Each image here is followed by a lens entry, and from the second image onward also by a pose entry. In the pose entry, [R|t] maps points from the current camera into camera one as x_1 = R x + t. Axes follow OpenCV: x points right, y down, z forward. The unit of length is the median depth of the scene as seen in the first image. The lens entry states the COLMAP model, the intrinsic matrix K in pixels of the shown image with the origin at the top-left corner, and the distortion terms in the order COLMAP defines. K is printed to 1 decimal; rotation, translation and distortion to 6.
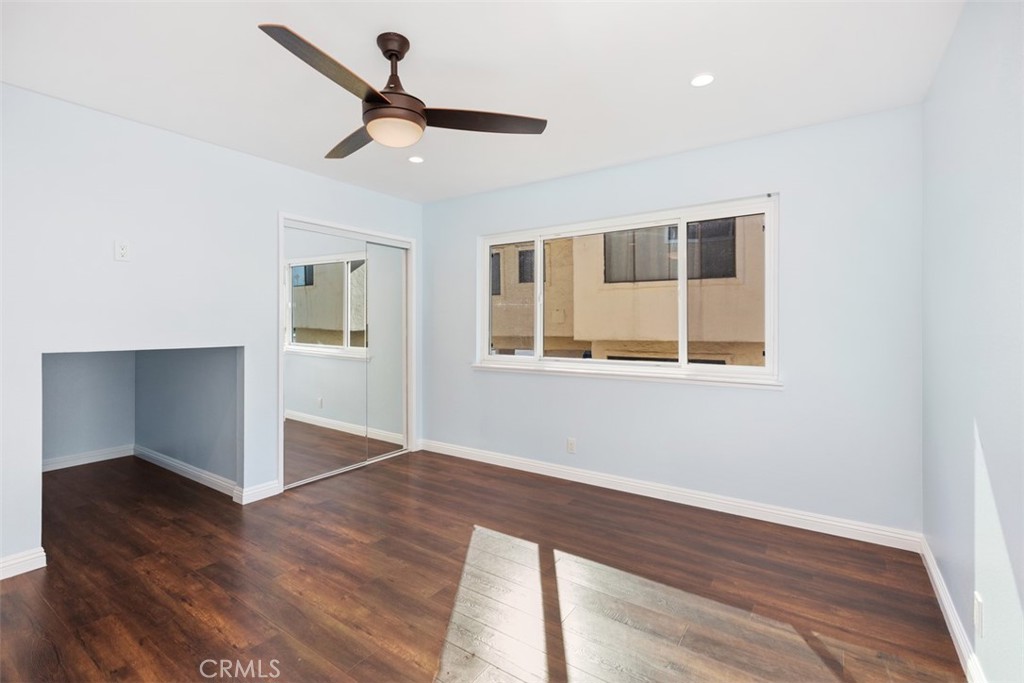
lens RADIAL K [[471.6, 0, 512.2], [0, 471.6, 328.5], [0, 0, 1]] dist [0.007341, 0.000040]
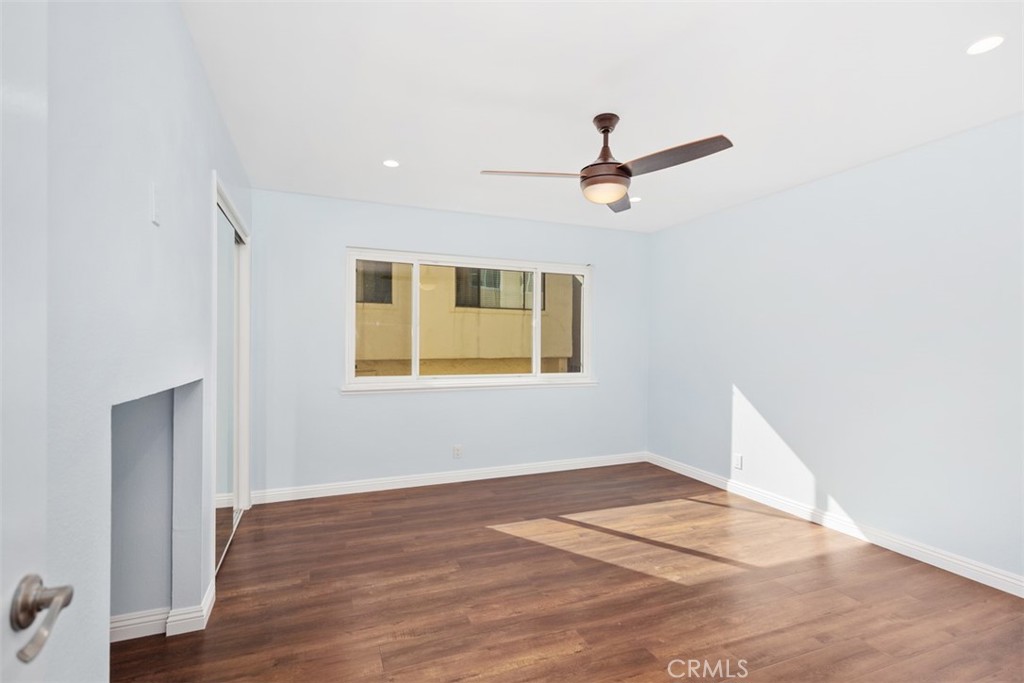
lens RADIAL K [[471.1, 0, 507.0], [0, 471.1, 342.2], [0, 0, 1]] dist [0.002644, 0.000404]
pose [[0.555685, 0.005633, 0.831374, -1.008090], [0.001974, 0.999965, -0.008095, -0.009541], [-0.831390, 0.006139, 0.555655, 0.350252]]
